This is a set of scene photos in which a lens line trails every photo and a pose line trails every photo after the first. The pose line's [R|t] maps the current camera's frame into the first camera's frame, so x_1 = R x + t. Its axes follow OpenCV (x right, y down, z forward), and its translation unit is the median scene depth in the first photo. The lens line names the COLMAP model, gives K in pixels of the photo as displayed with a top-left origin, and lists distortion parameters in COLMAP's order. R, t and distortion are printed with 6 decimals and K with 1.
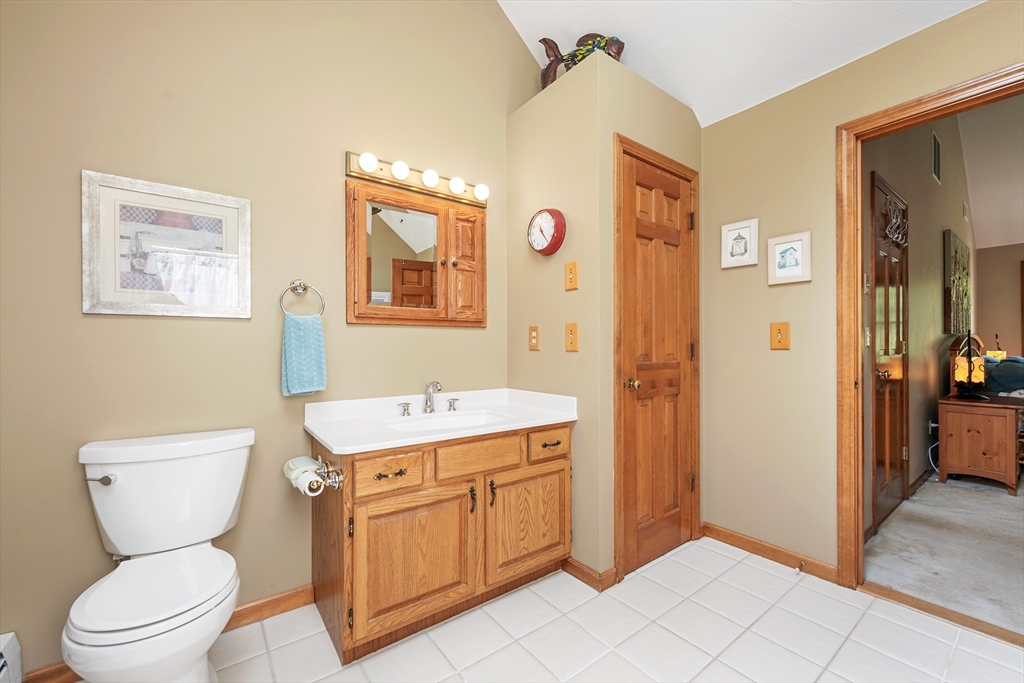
lens RADIAL K [[412.8, 0, 511.2], [0, 412.8, 345.3], [0, 0, 1]] dist [-0.003789, -0.000002]
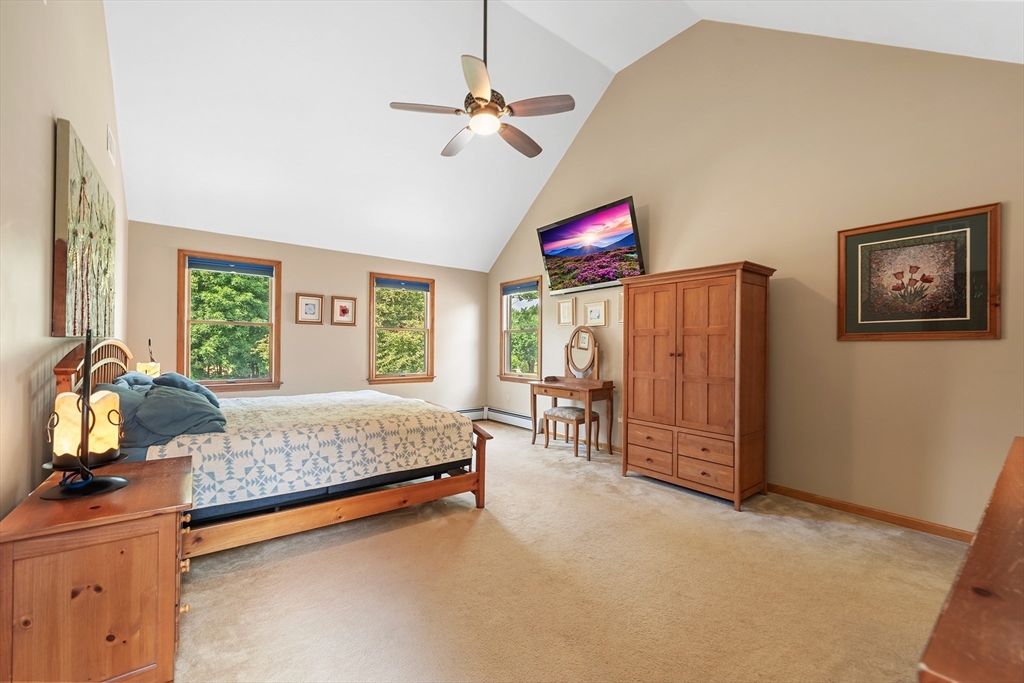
lens RADIAL K [[412.8, 0, 511.1], [0, 412.8, 343.5], [0, 0, 1]] dist [-0.003789, -0.000002]
pose [[-0.012864, 0.014092, 0.999818, 0.625075], [-0.007104, 0.999874, -0.014184, -0.019194], [-0.999892, -0.007286, -0.012763, 0.518511]]
